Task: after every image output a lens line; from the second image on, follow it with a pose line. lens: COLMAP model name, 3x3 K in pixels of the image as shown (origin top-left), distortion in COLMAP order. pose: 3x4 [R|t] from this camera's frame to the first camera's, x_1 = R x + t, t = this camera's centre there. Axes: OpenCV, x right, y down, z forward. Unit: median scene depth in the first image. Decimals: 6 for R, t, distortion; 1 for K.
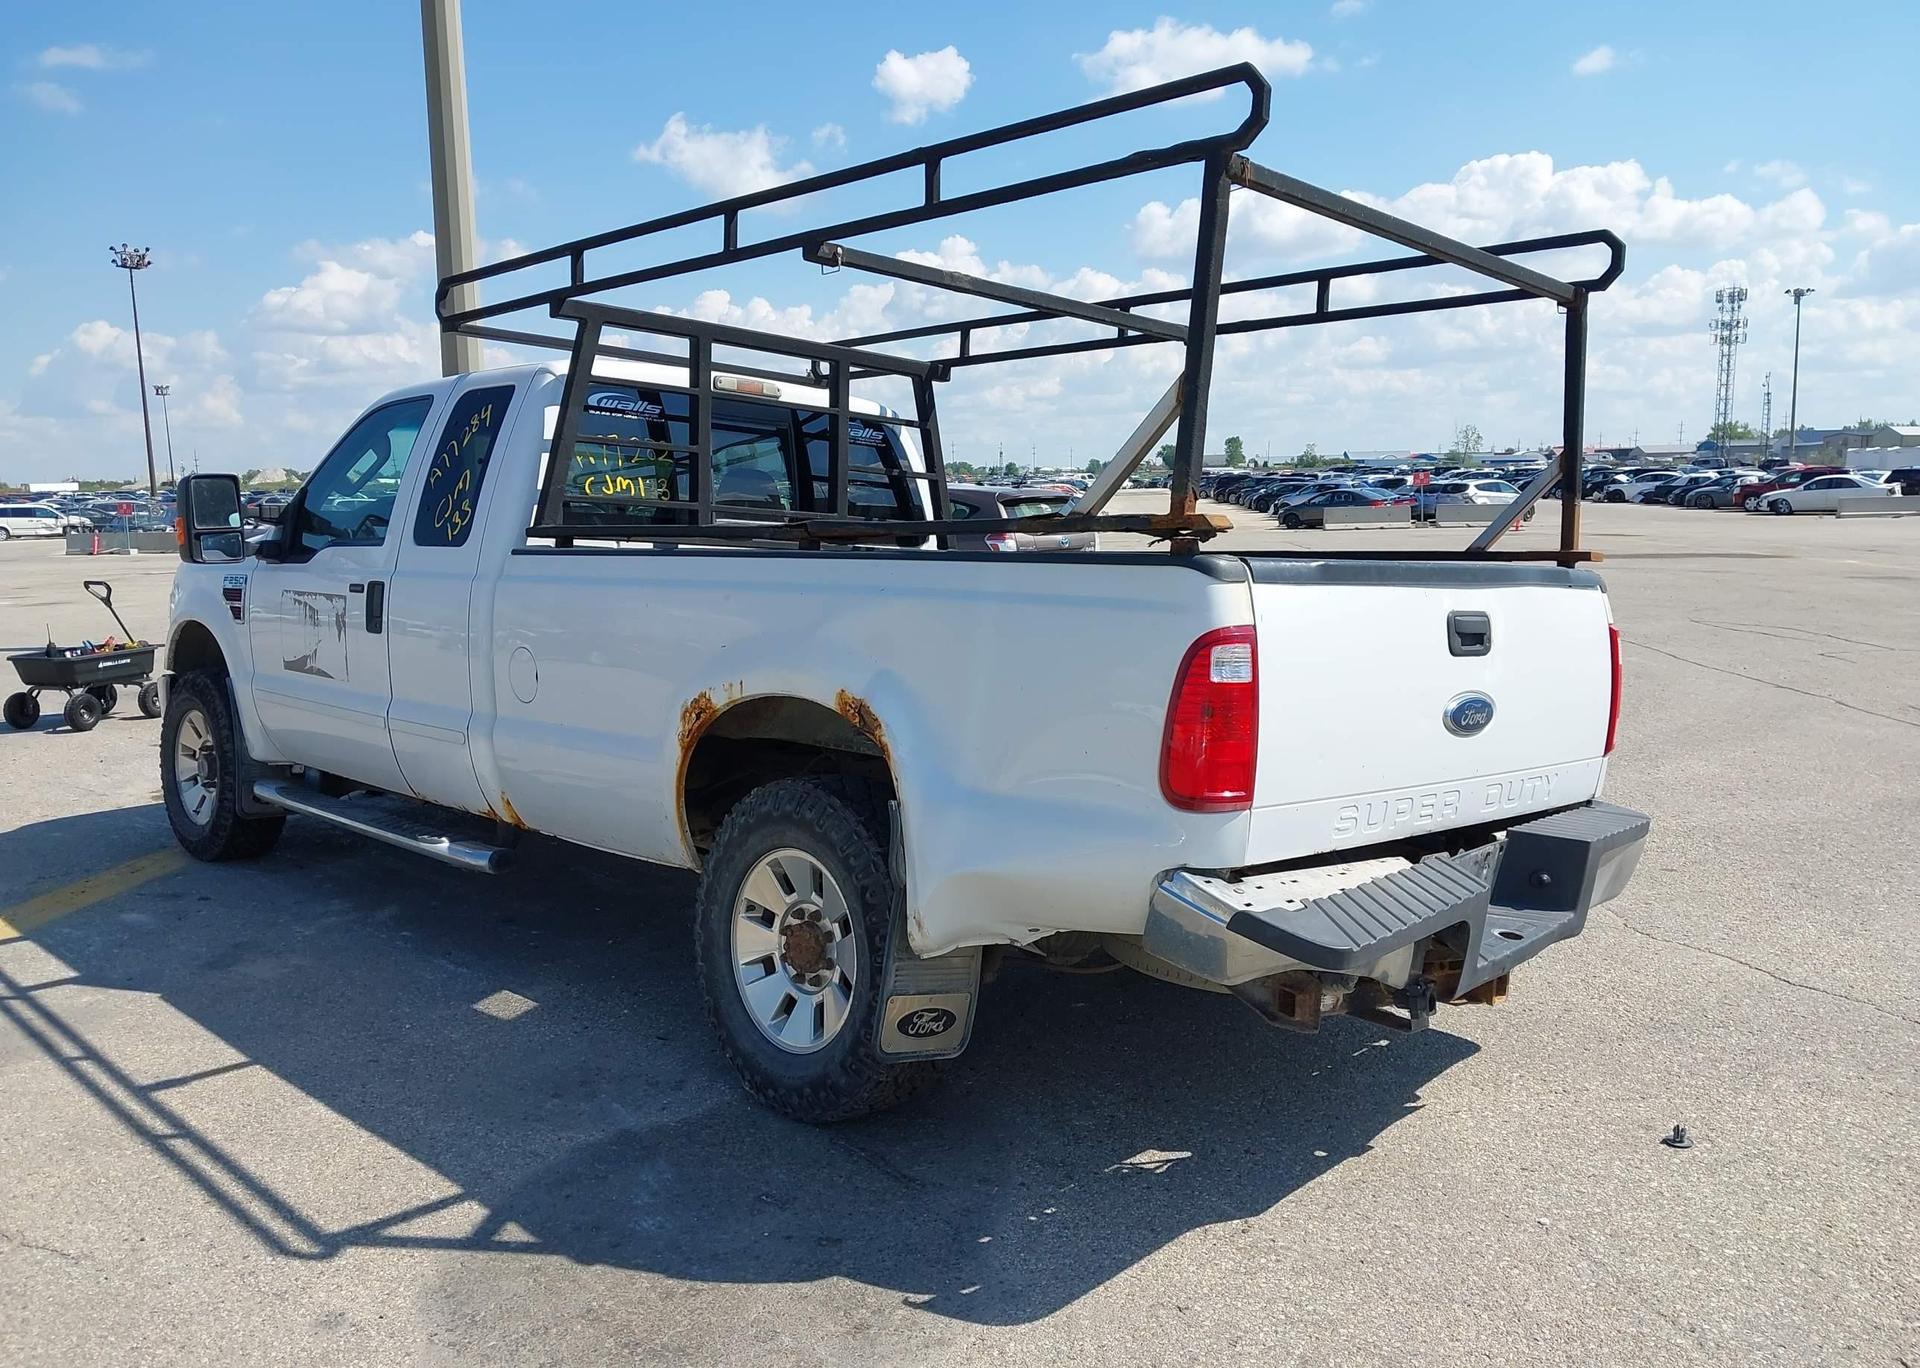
lens RADIAL K [[1514.1, 0, 950.5], [0, 1514.1, 718.7], [0, 0, 1]] dist [0.010591, -0.011020]
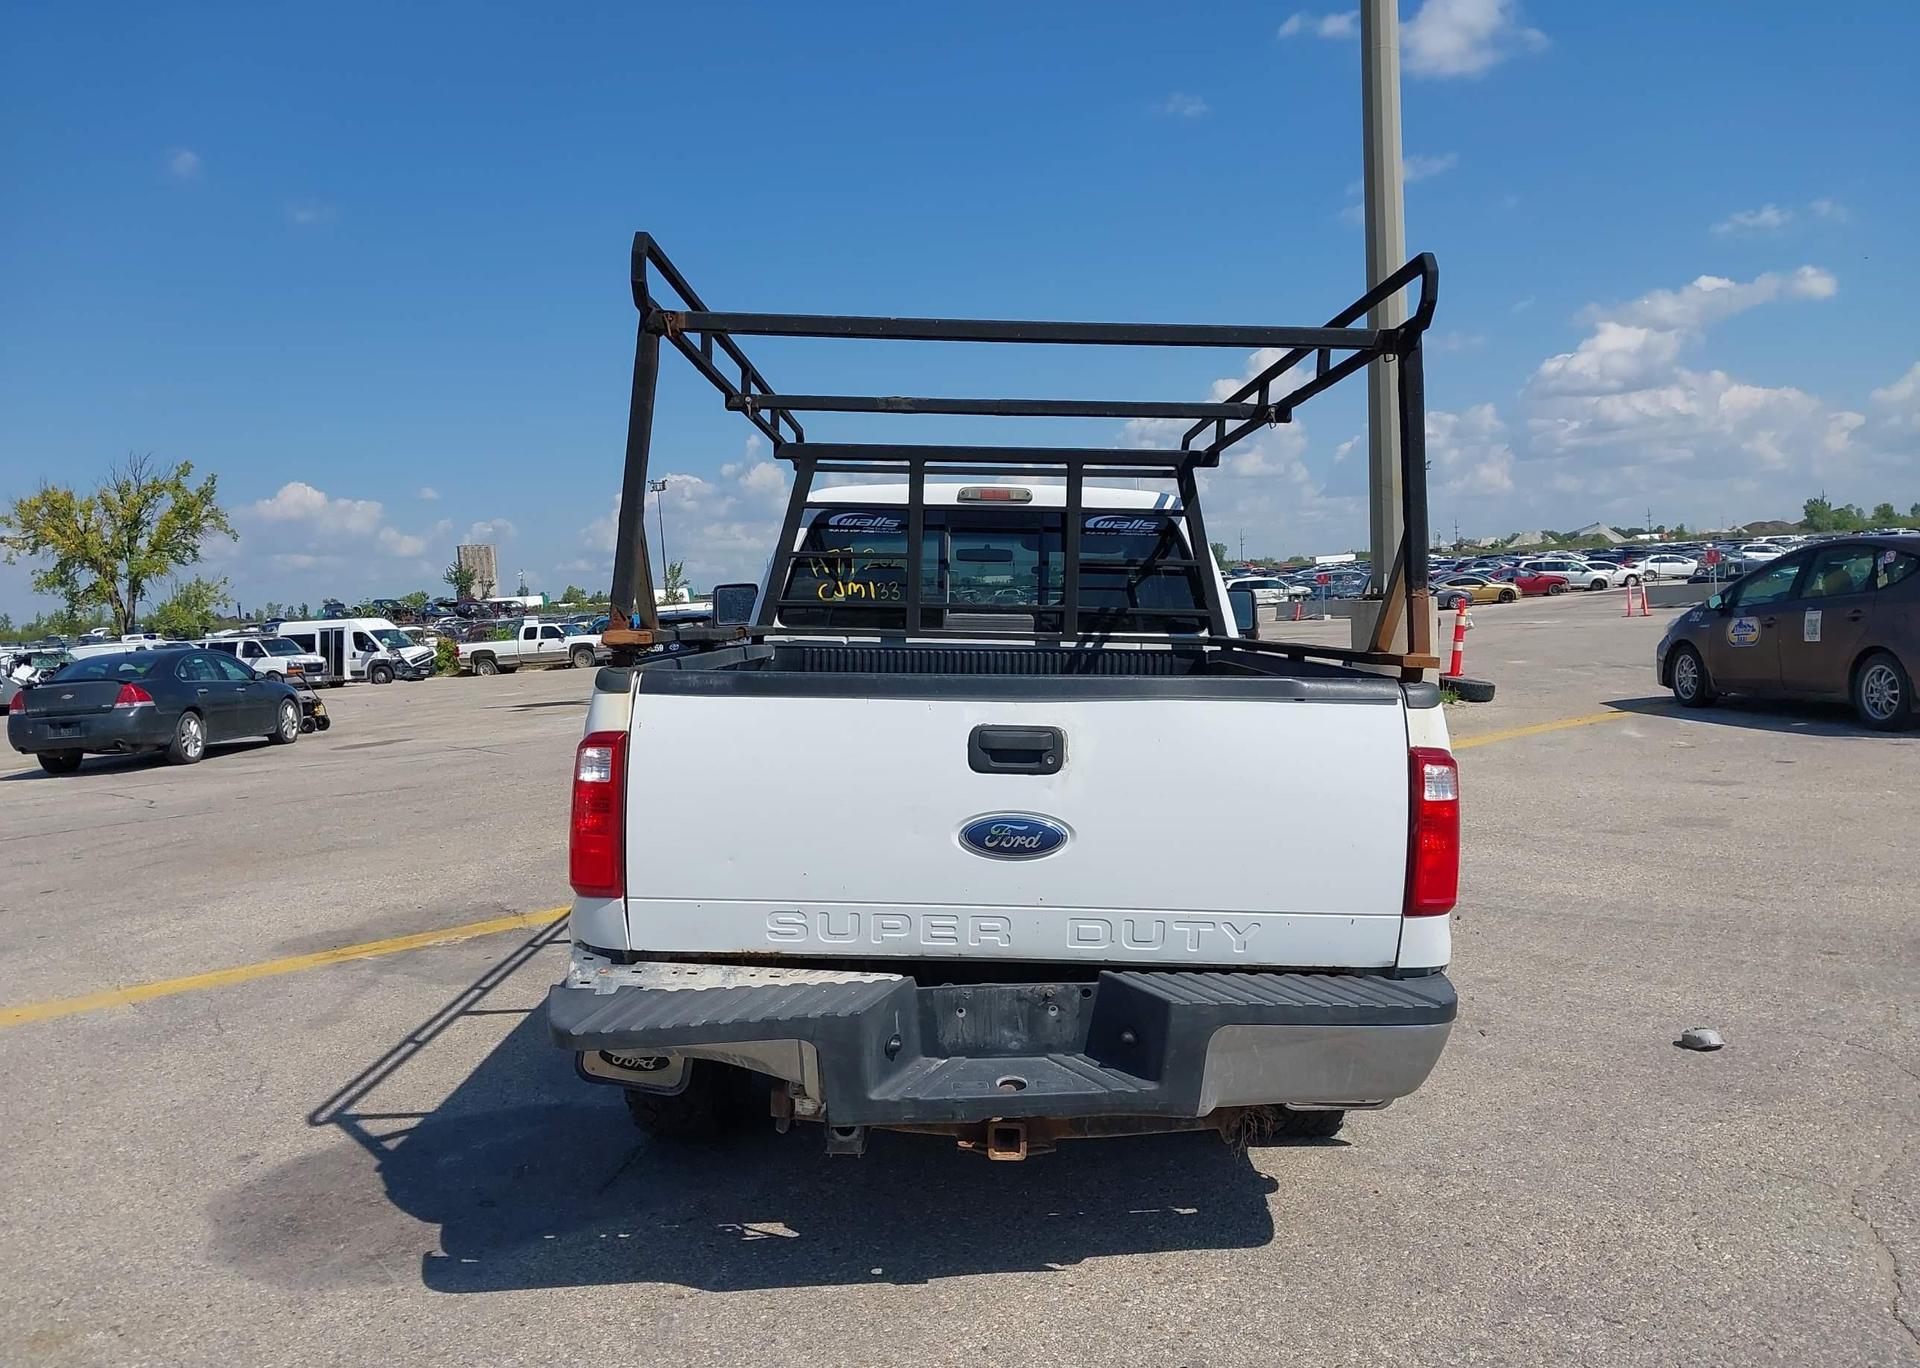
lens RADIAL K [[1514.1, 0, 950.5], [0, 1514.1, 718.7], [0, 0, 1]] dist [0.010591, -0.011020]
pose [[0.707204, 0.036609, -0.706061, 0.725866], [-0.064069, 0.997868, -0.012434, -0.046400], [0.704101, 0.054030, 0.708042, 0.239109]]
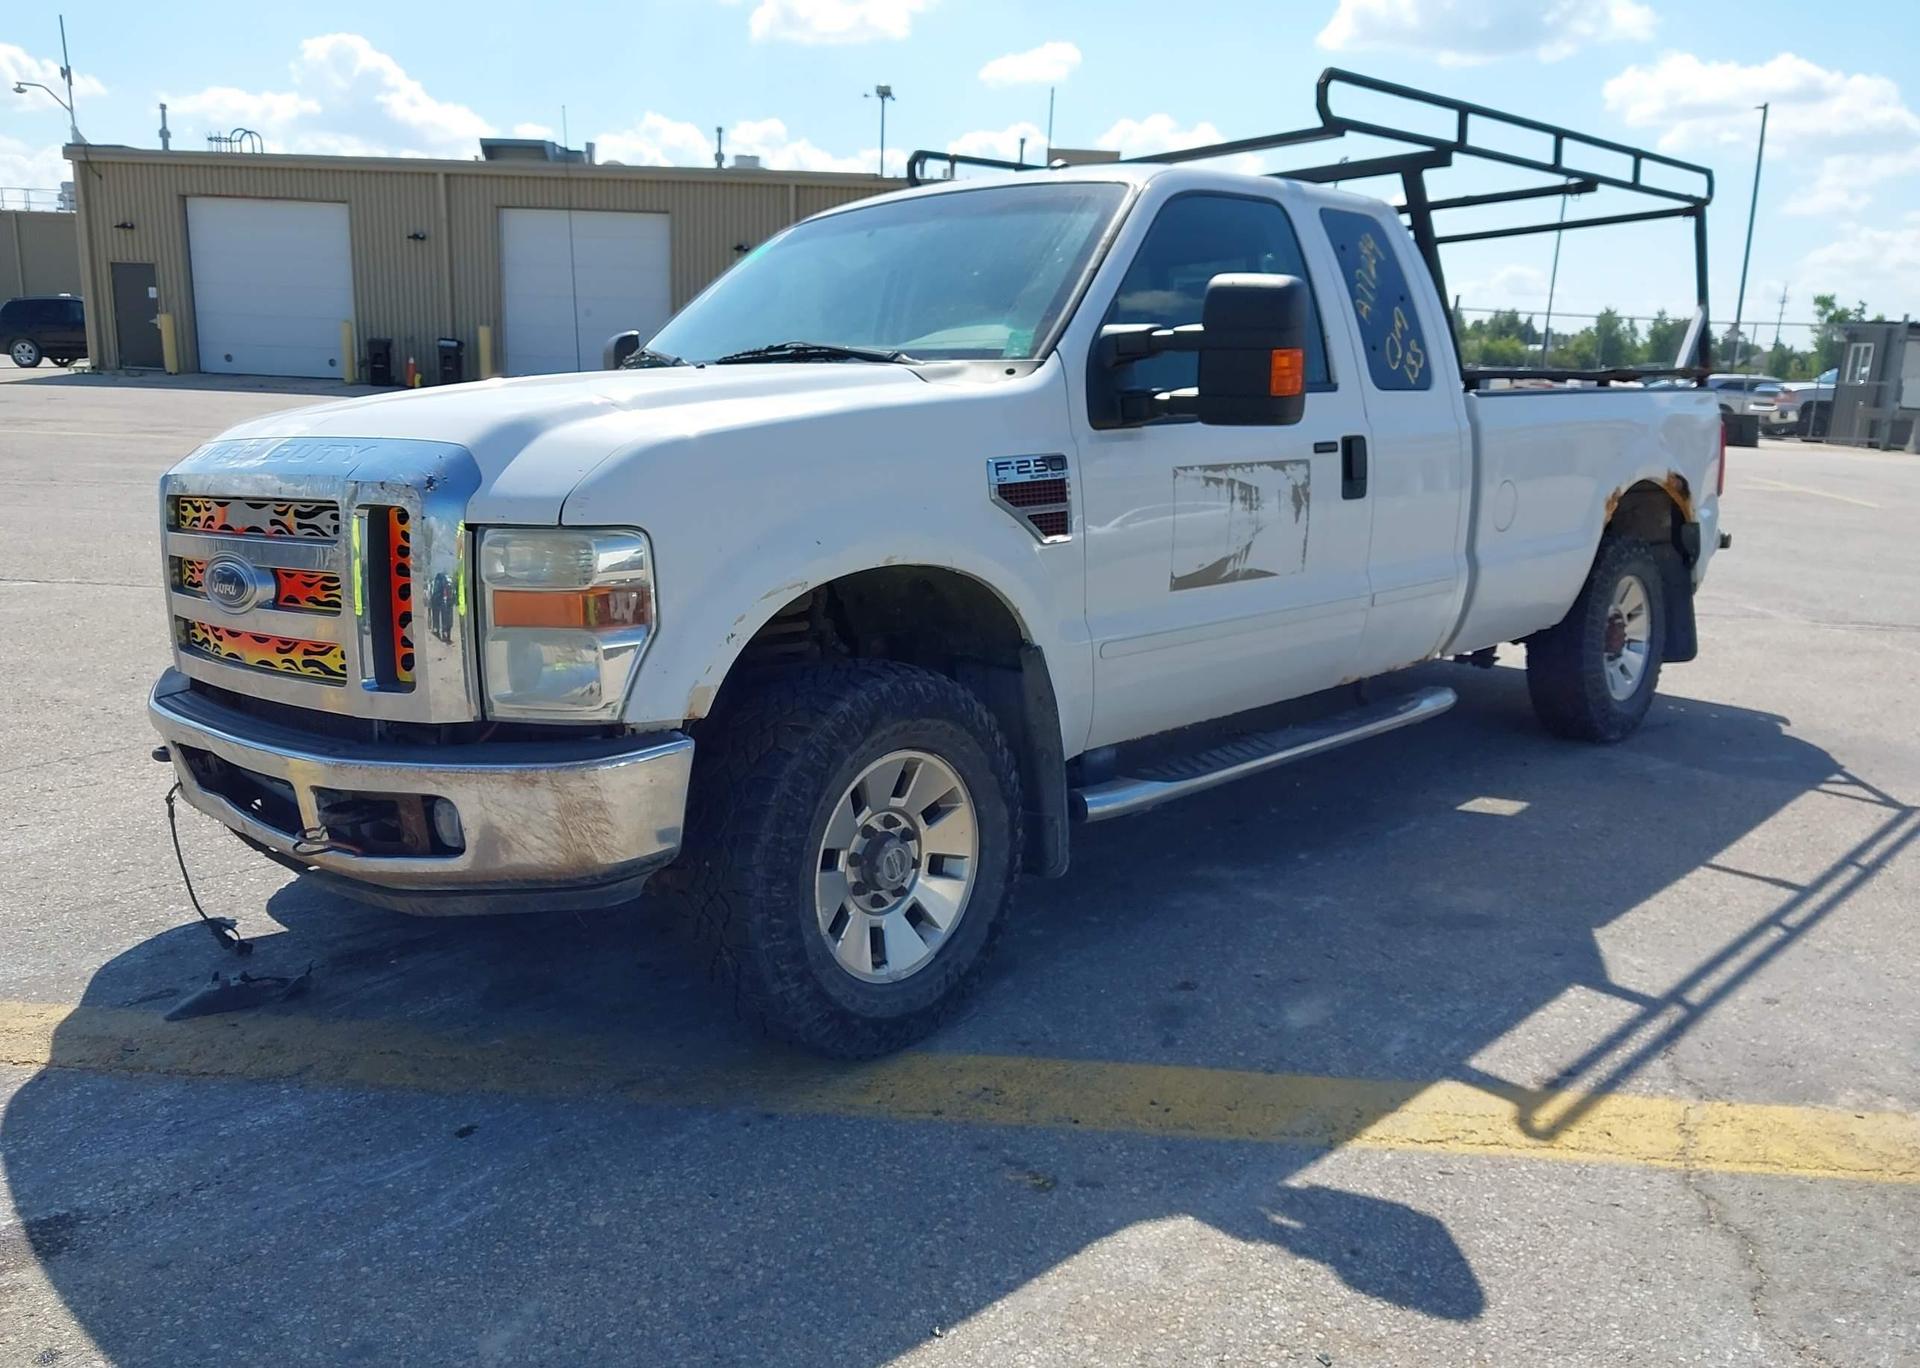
lens RADIAL K [[1514.1, 0, 950.5], [0, 1514.1, 718.7], [0, 0, 1]] dist [0.010591, -0.011020]
pose [[-0.024754, -0.220499, 0.975073, -1.365653], [0.120684, 0.967579, 0.221868, -0.170487], [-0.992382, 0.123168, 0.002659, 1.389226]]
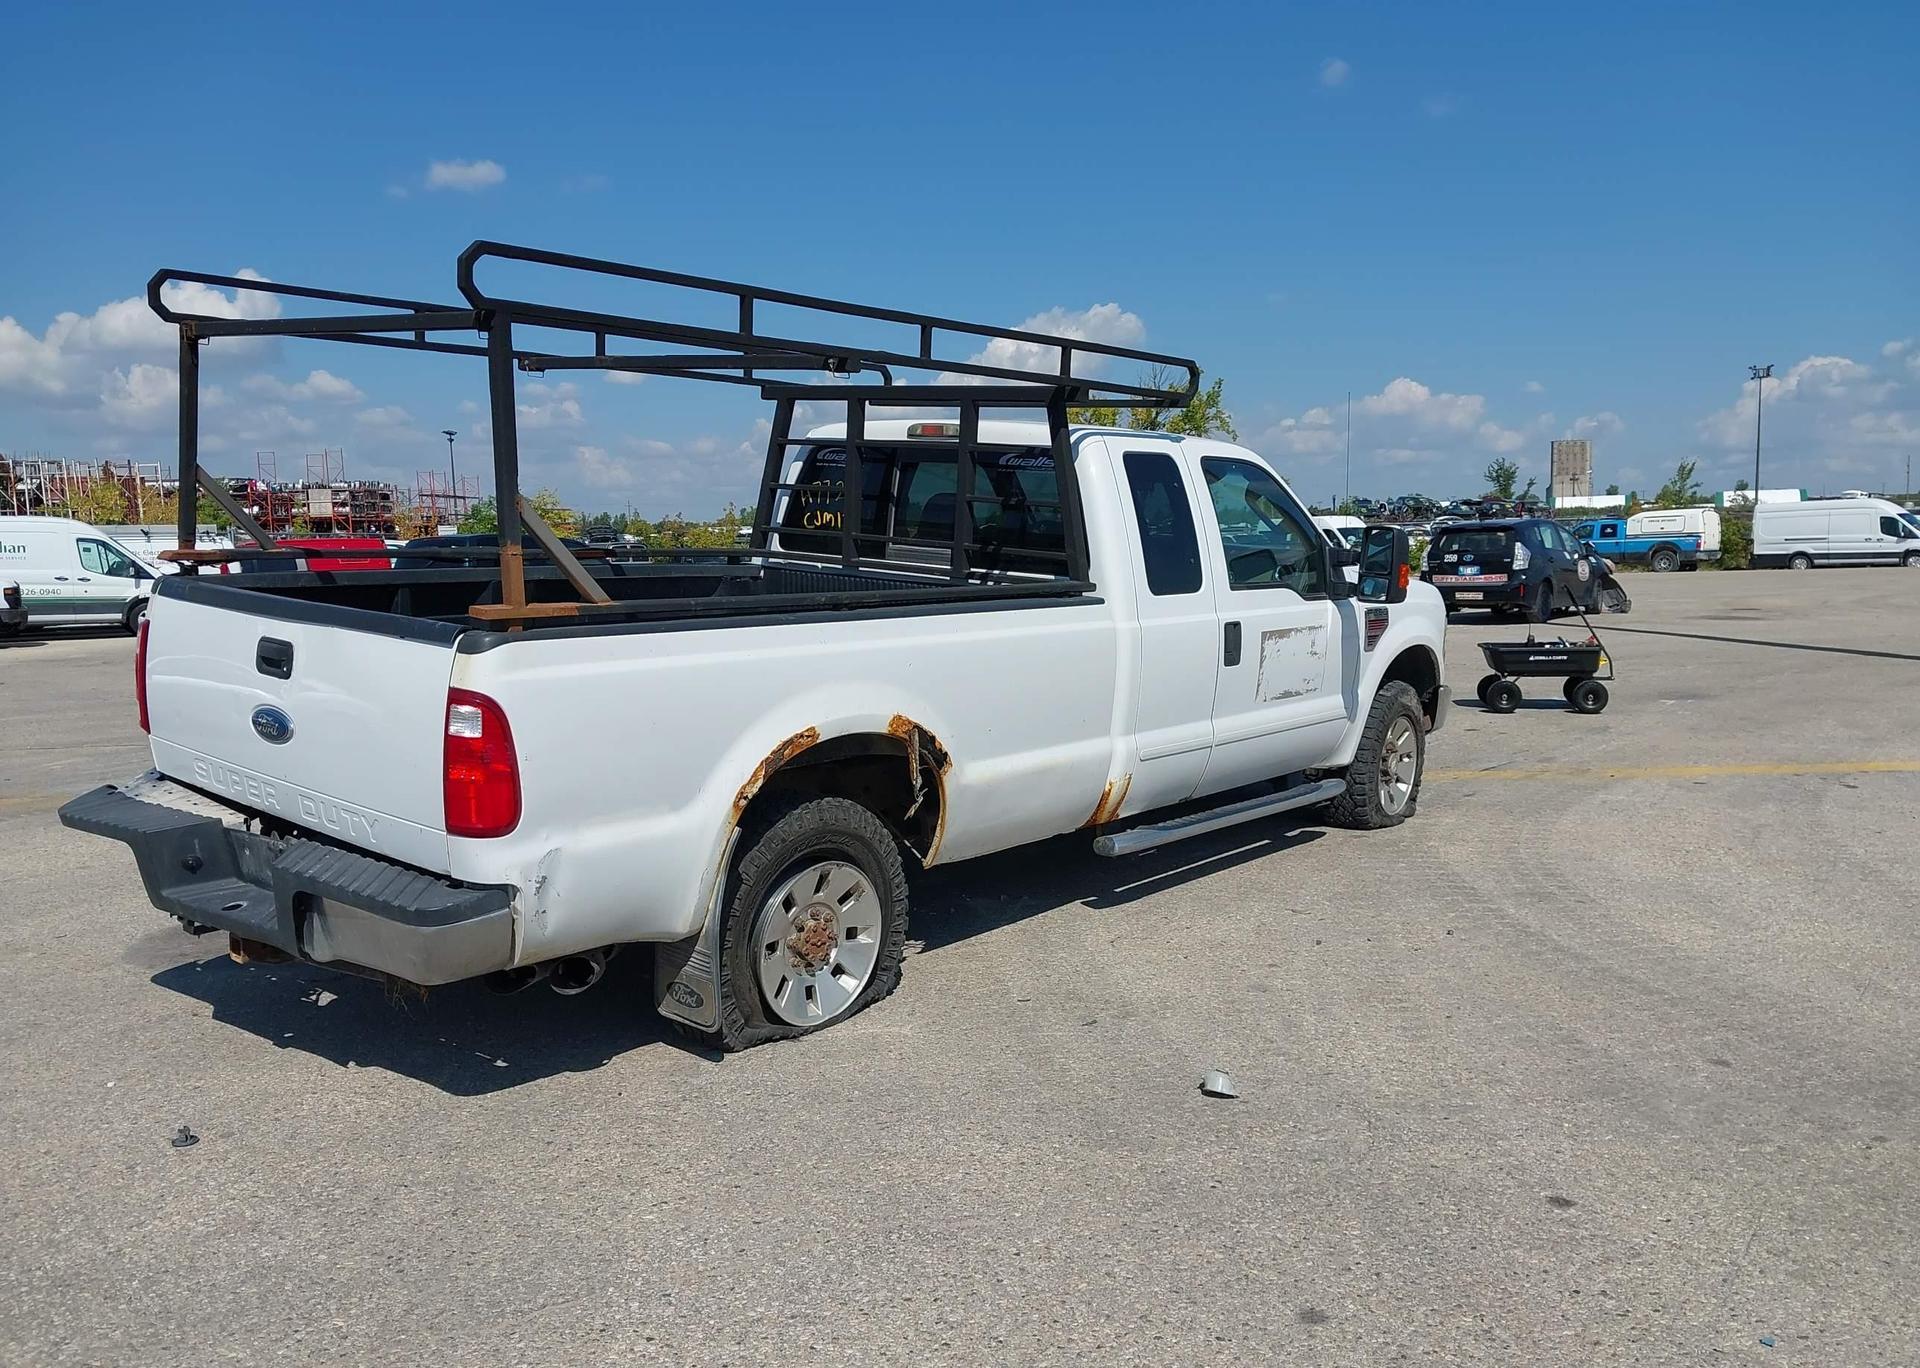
lens RADIAL K [[1514.1, 0, 950.5], [0, 1514.1, 718.7], [0, 0, 1]] dist [0.010591, -0.011020]
pose [[0.113814, 0.137286, -0.983971, 1.178826], [-0.133514, 0.983536, 0.121782, -0.166690], [0.984490, 0.117514, 0.130270, 1.010432]]
